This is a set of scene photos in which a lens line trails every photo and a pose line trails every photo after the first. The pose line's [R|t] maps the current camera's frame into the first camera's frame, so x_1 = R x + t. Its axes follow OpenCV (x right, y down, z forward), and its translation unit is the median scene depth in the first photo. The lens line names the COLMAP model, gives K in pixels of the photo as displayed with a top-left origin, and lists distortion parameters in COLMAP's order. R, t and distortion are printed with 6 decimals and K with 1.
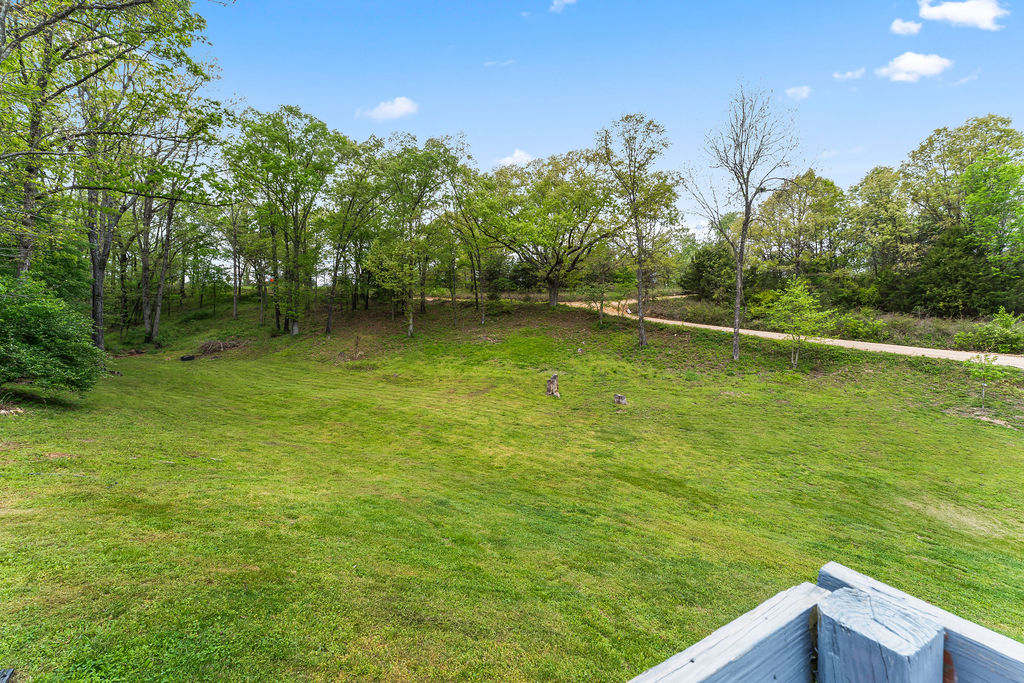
lens RADIAL K [[416.2, 0, 506.5], [0, 416.2, 335.6], [0, 0, 1]] dist [-0.005842, -0.000499]
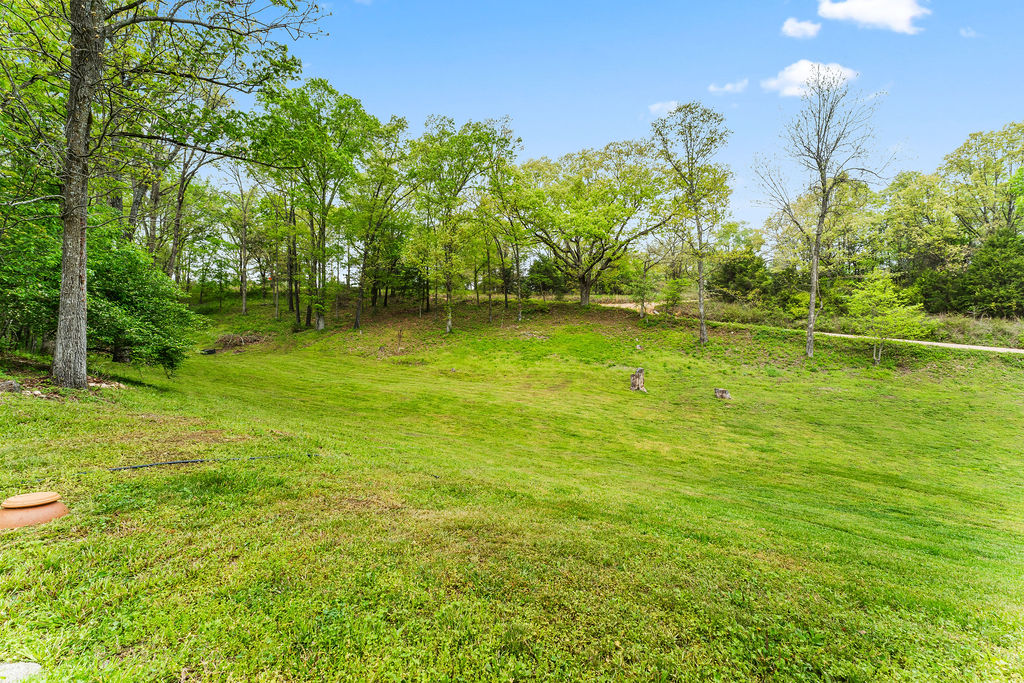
lens RADIAL K [[416.2, 0, 517.2], [0, 416.2, 348.0], [0, 0, 1]] dist [-0.005842, -0.000499]
pose [[0.998764, 0.010275, 0.048633, -0.127945], [-0.010893, 0.999863, 0.012464, 0.025263], [-0.048498, -0.012978, 0.998739, 0.054922]]
